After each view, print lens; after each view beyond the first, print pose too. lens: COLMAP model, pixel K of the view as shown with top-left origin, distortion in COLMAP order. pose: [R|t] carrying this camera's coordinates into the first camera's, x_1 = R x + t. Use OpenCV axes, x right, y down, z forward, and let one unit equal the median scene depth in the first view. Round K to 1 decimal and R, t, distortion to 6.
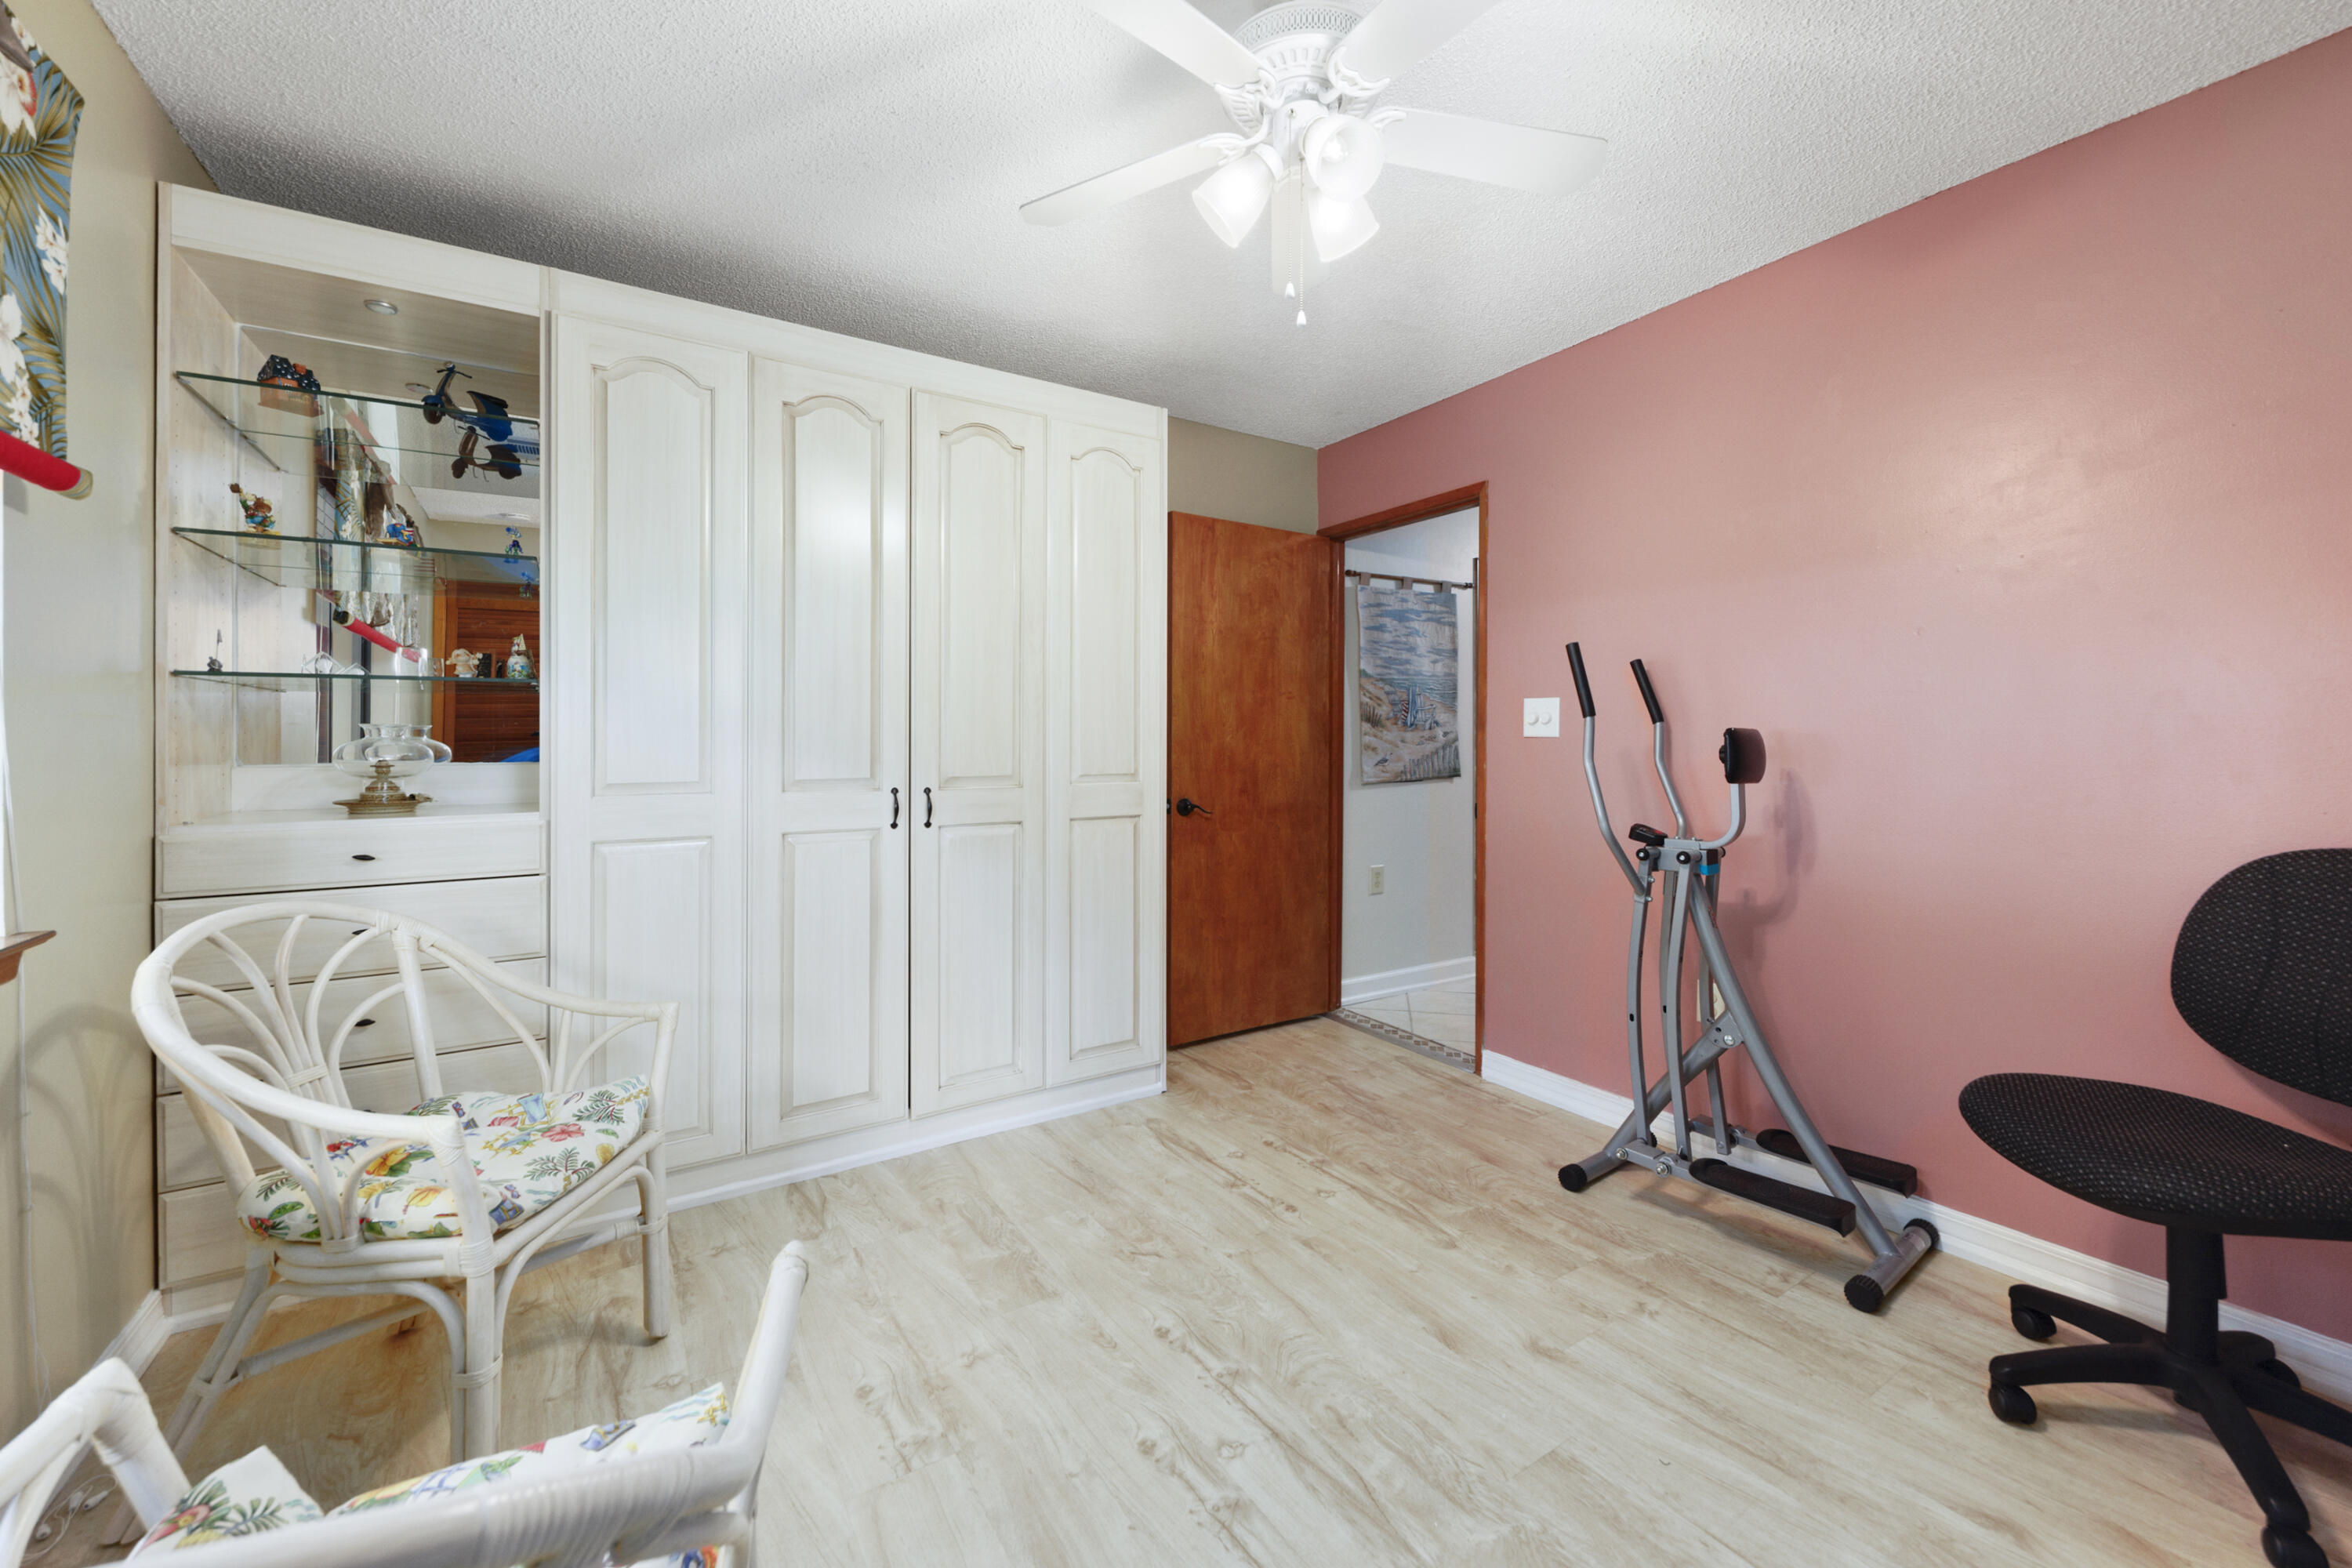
lens RADIAL K [[900.1, 0, 1172.8], [0, 900.1, 749.5], [0, 0, 1]] dist [0.000888, 0.000074]
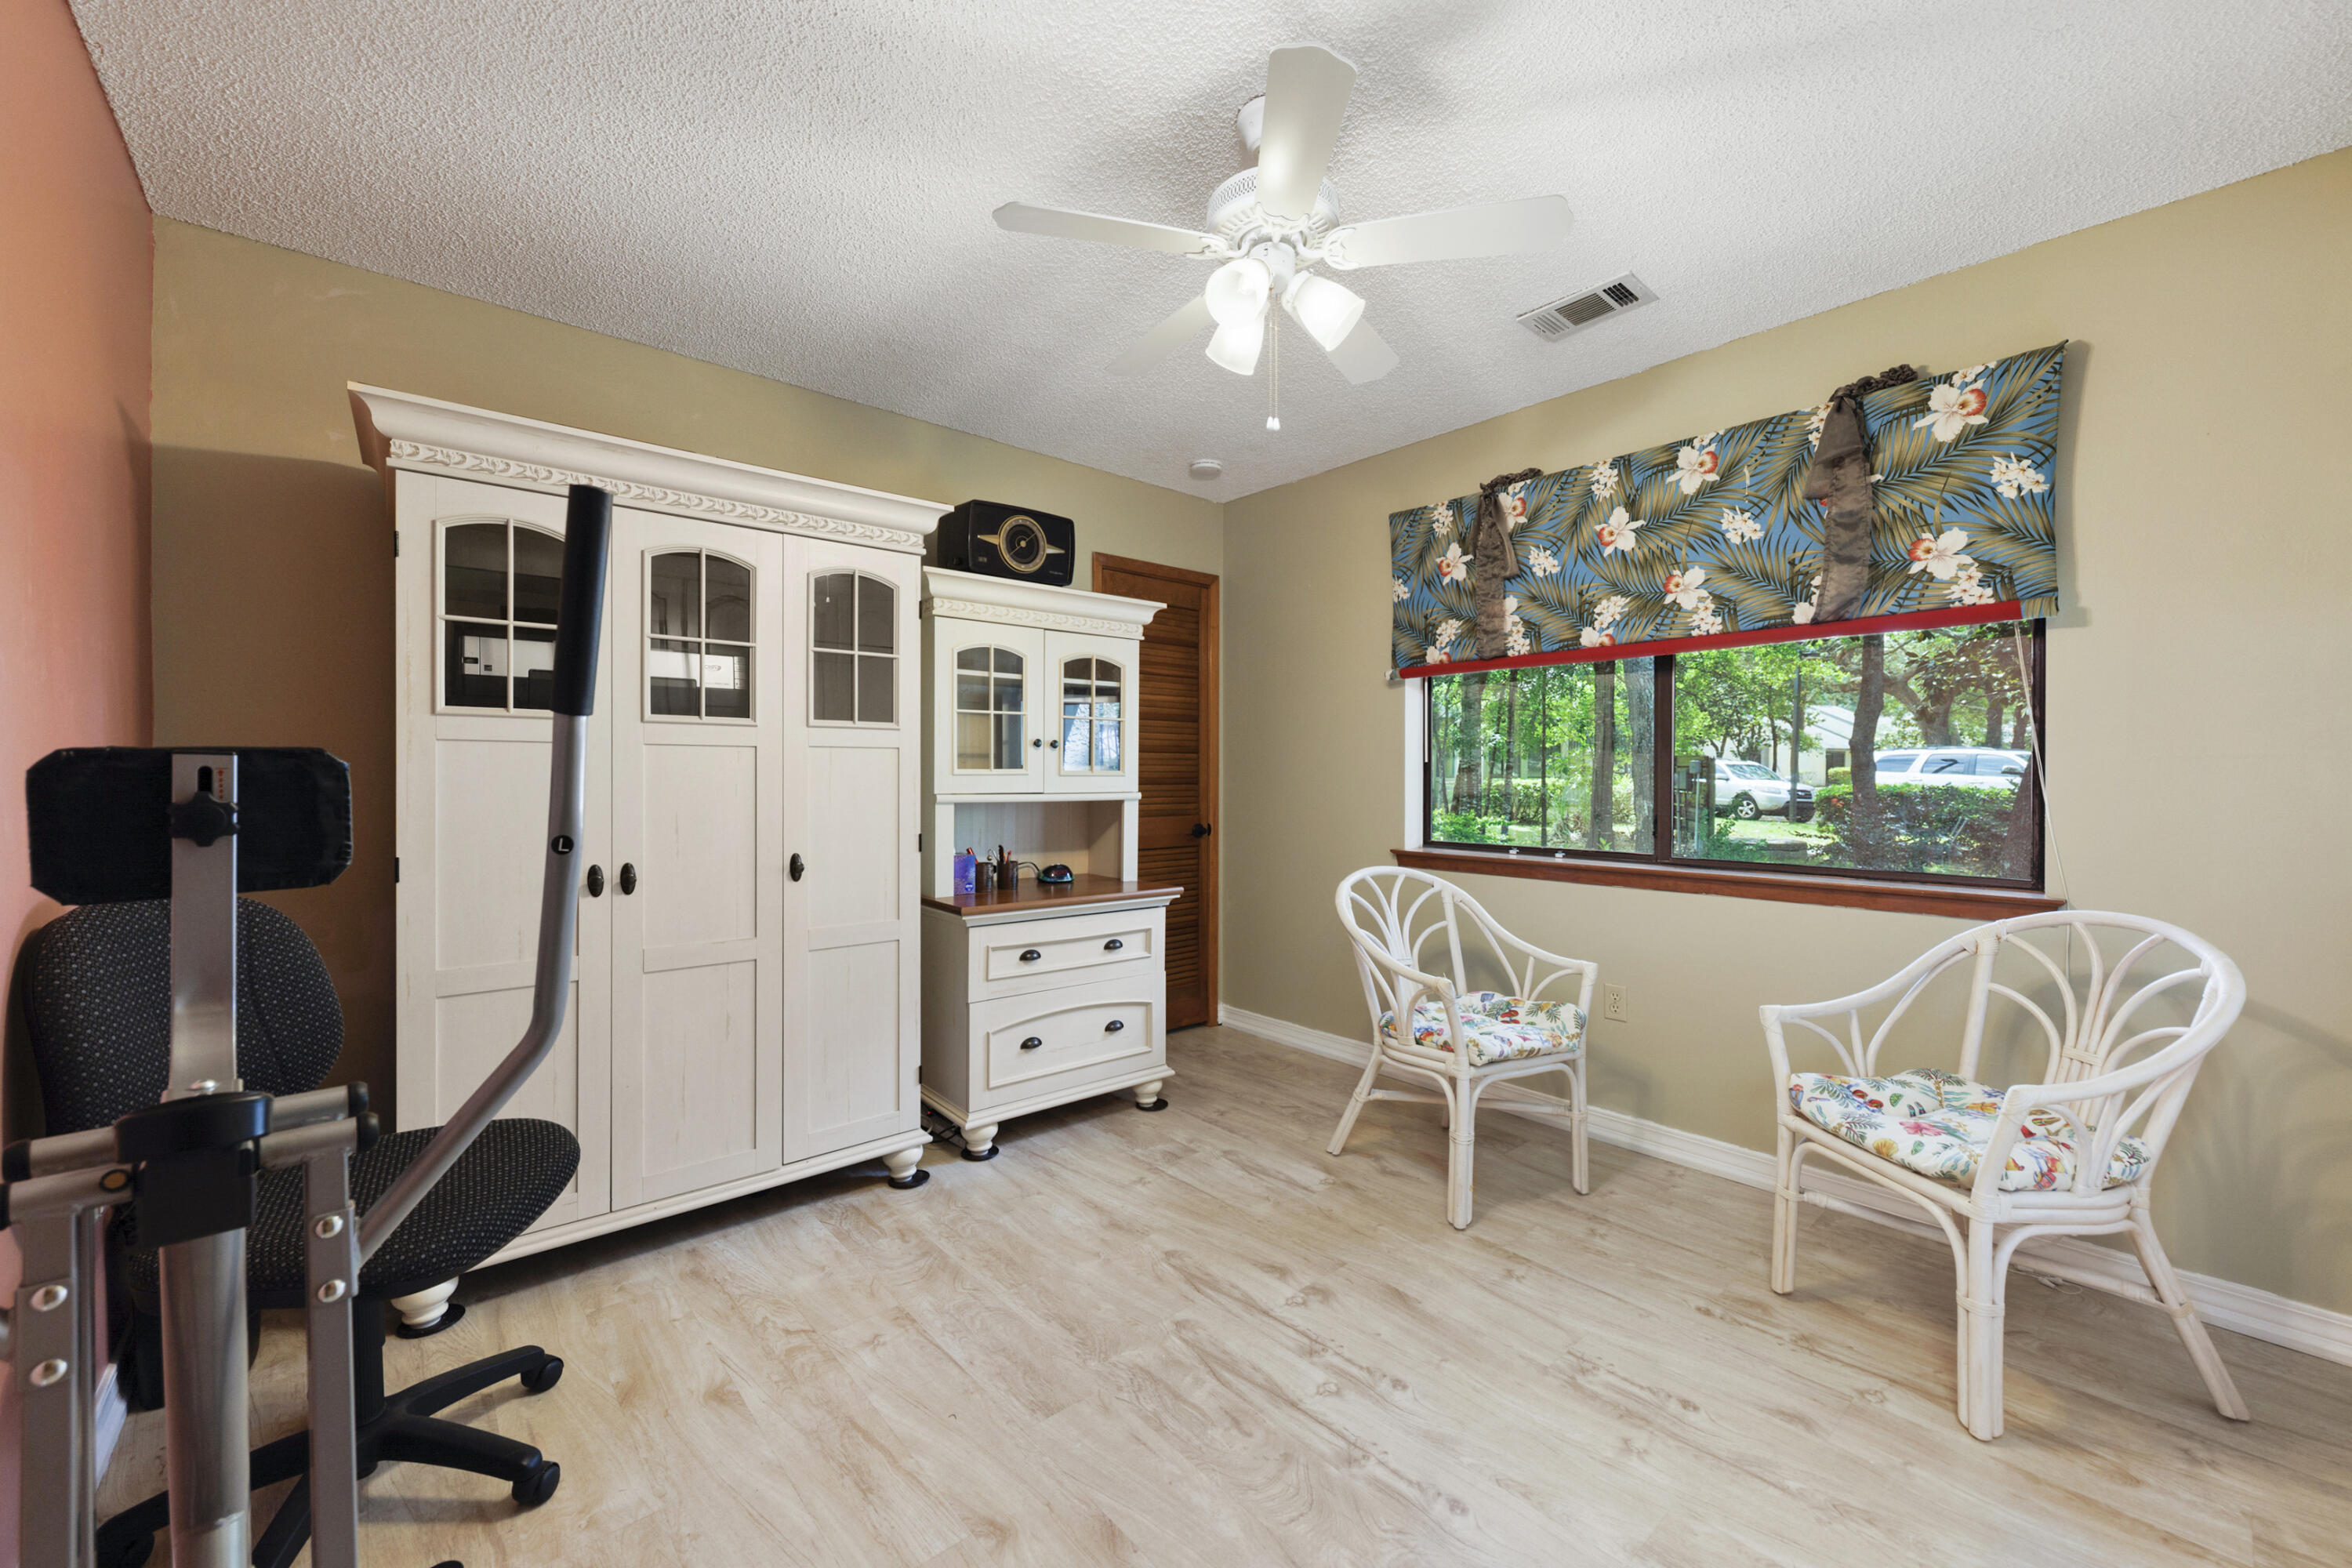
lens RADIAL K [[900.1, 0, 1172.8], [0, 900.1, 749.5], [0, 0, 1]] dist [0.000888, 0.000074]
pose [[-0.988834, -0.002441, -0.148999, 0.423486], [-0.002085, 0.999995, -0.002544, -0.038196], [0.149004, -0.002205, -0.988834, 2.053748]]
